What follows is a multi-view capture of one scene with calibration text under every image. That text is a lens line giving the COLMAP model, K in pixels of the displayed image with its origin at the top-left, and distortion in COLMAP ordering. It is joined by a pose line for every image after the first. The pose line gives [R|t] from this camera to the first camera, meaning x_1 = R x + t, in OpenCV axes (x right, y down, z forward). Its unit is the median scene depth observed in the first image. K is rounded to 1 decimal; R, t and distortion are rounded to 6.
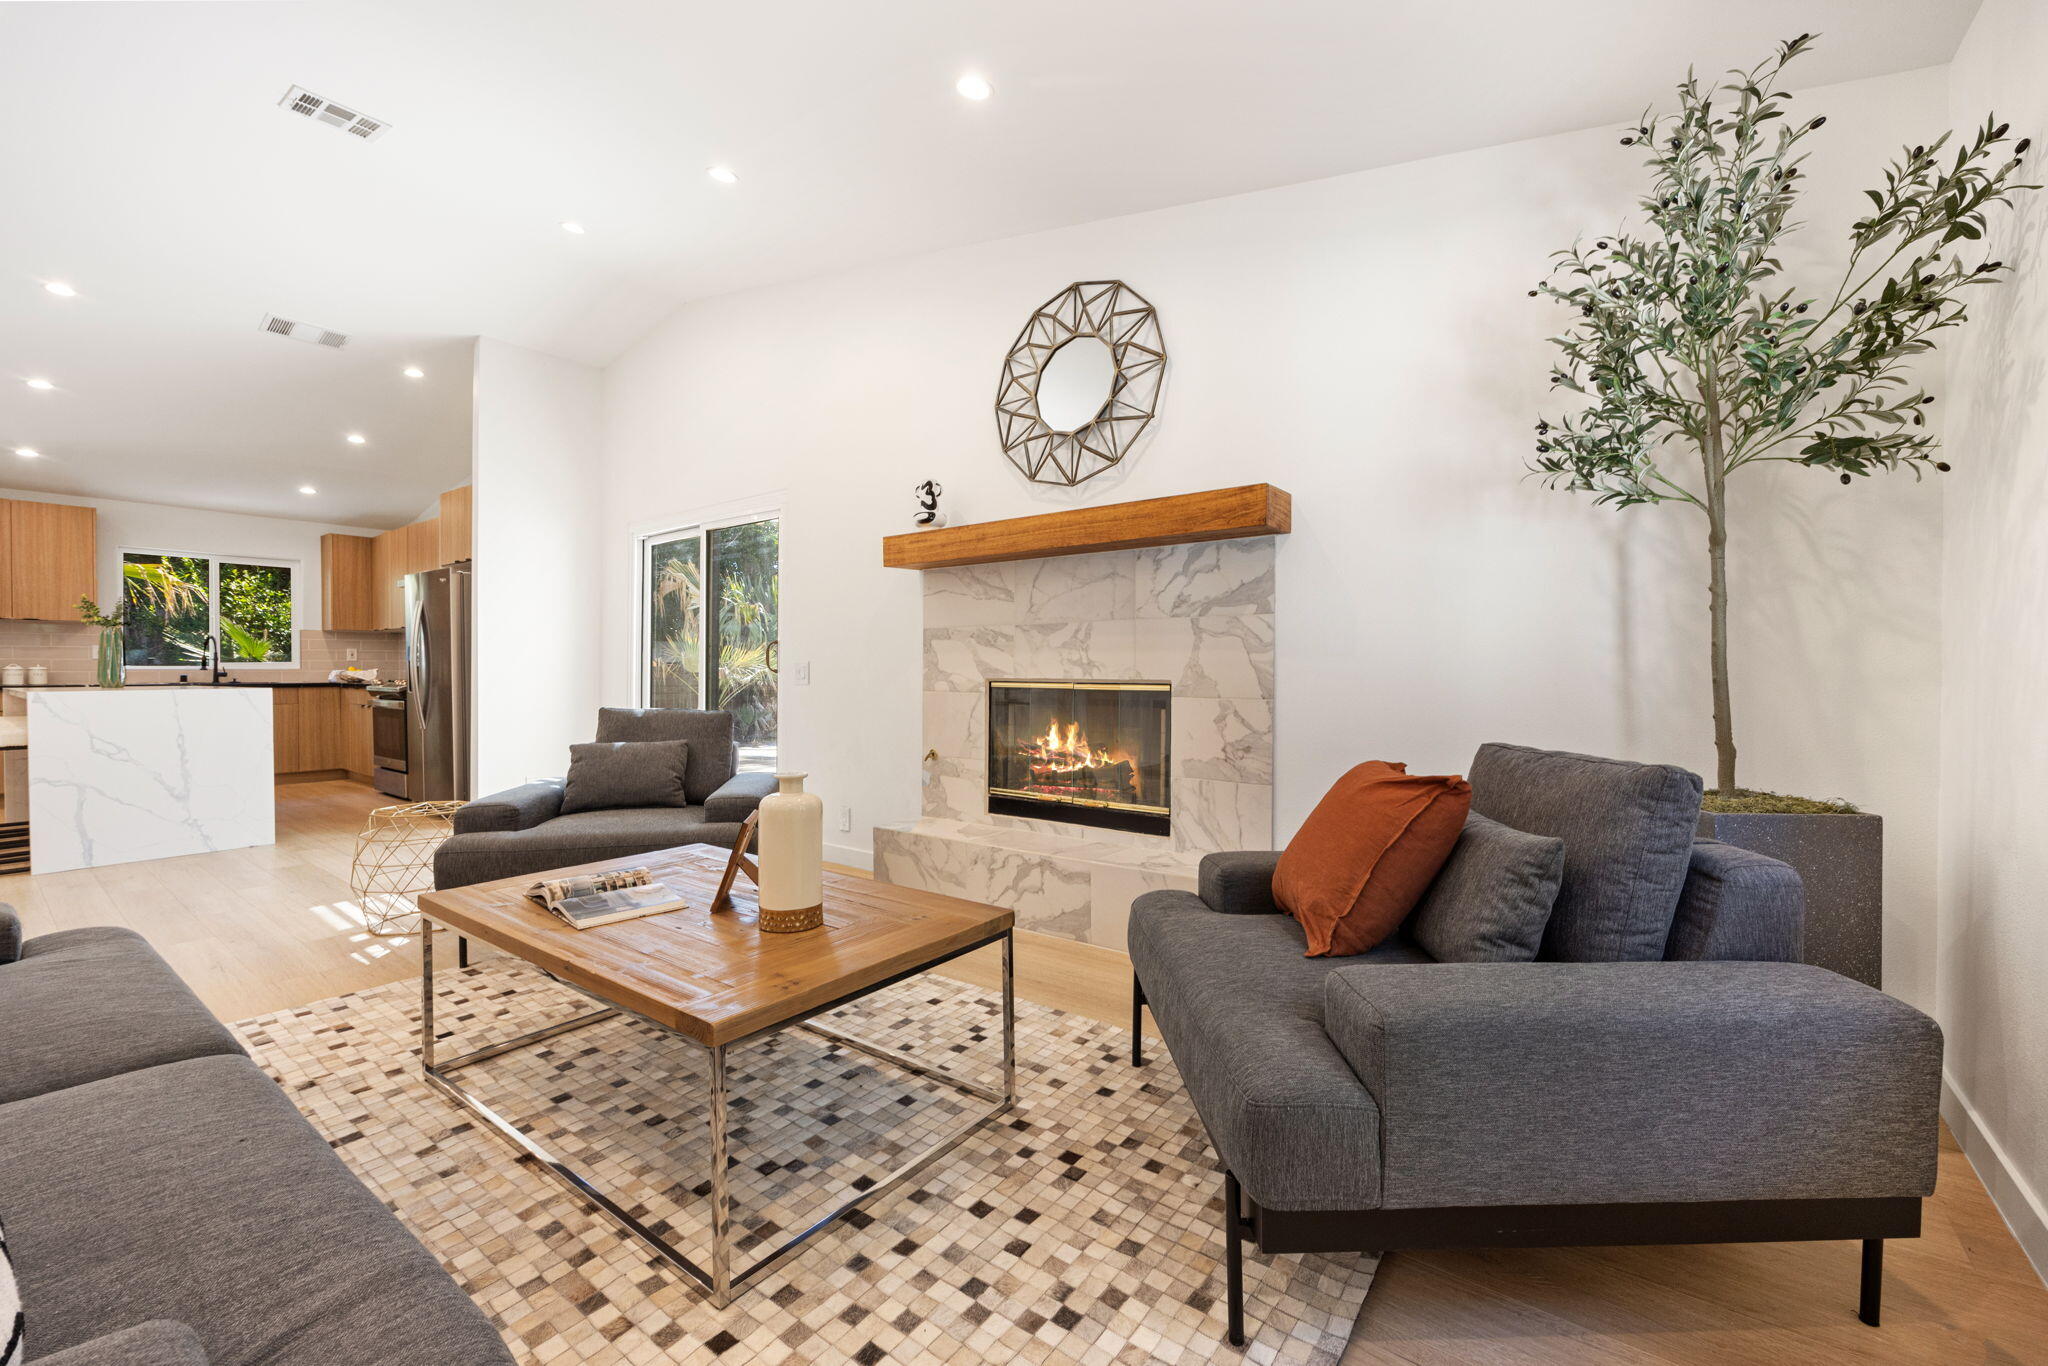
lens RADIAL K [[837.8, 0, 1023.0], [0, 837.8, 681.1], [0, 0, 1]] dist [0.000393, 0.000209]
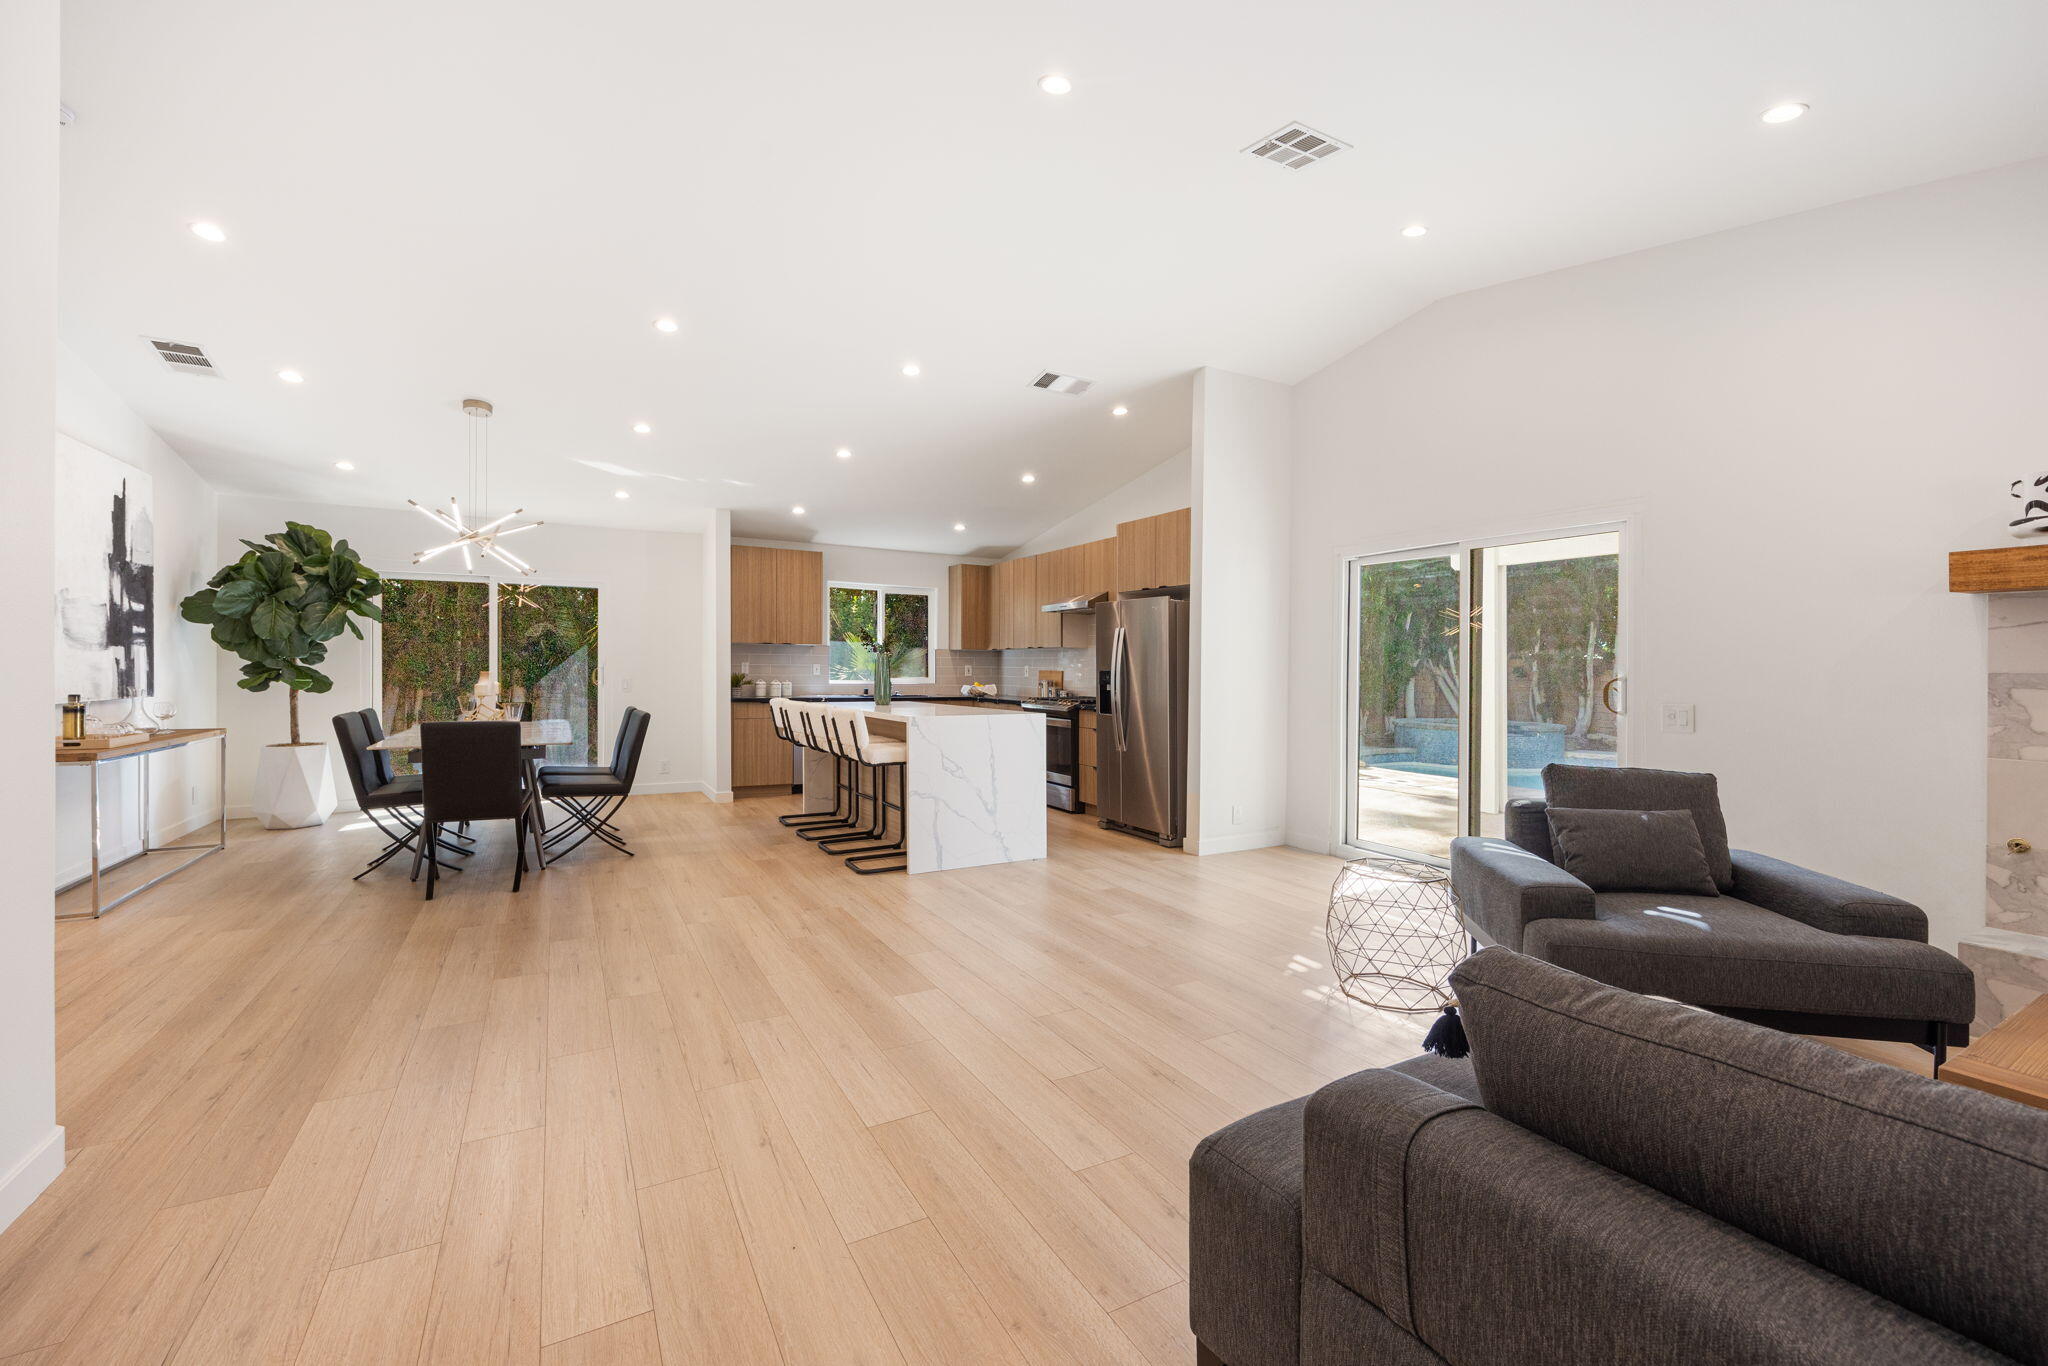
lens RADIAL K [[837.8, 0, 1026.6], [0, 837.8, 674.9], [0, 0, 1]] dist [0.000393, 0.000209]
pose [[0.921469, 0.013363, -0.388223, -0.438316], [-0.017558, 0.999819, -0.007260, -0.029276], [0.388056, 0.013506, 0.921537, -0.007641]]
